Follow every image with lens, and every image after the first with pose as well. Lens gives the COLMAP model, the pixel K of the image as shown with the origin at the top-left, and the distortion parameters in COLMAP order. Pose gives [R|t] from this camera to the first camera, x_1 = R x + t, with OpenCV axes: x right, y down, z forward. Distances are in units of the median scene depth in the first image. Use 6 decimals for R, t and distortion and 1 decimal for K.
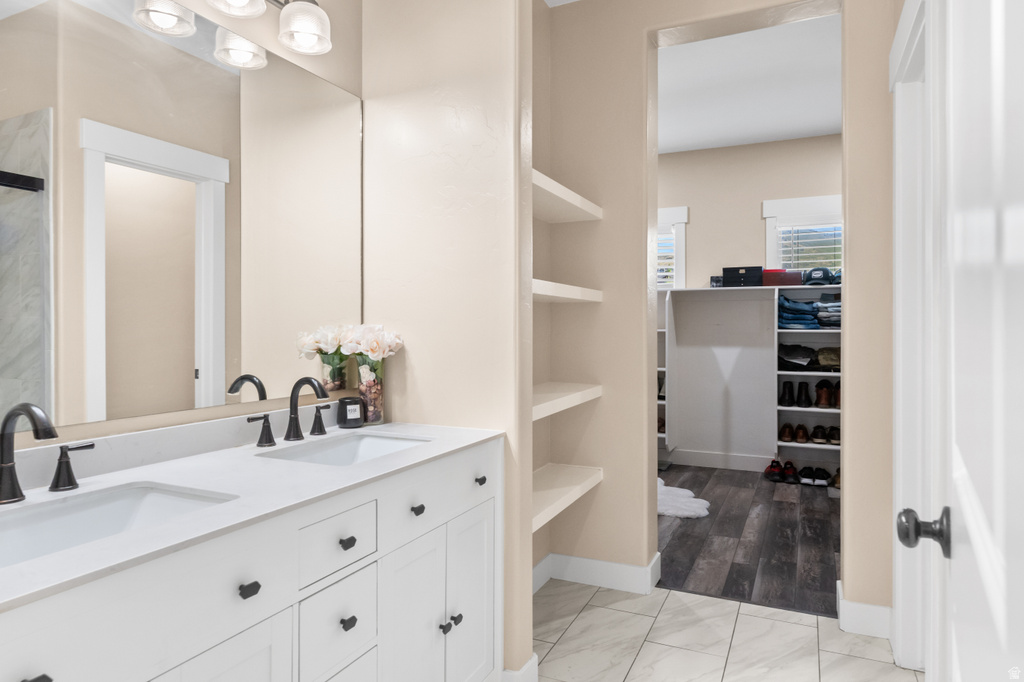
lens RADIAL K [[634.4, 0, 515.1], [0, 634.4, 329.4], [0, 0, 1]] dist [0.000776, -0.000068]
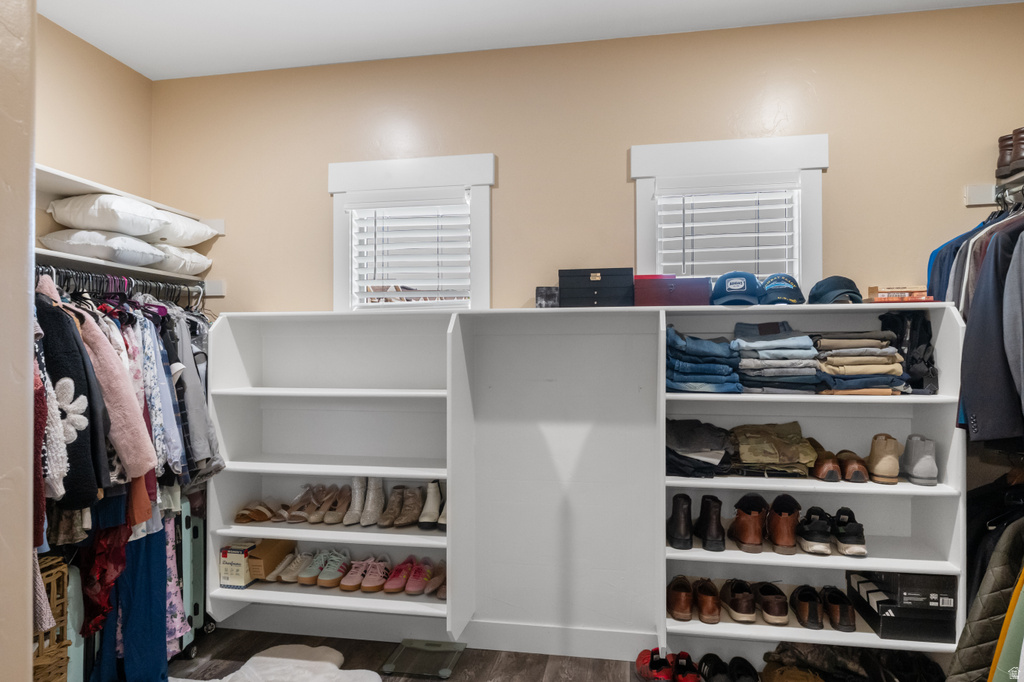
lens RADIAL K [[634.4, 0, 515.1], [0, 634.4, 329.4], [0, 0, 1]] dist [0.000776, -0.000068]
pose [[0.967140, 0.014370, 0.253840, 0.172576], [-0.000405, 0.998487, -0.054985, -0.022440], [-0.254246, 0.053075, 0.965682, 0.543908]]
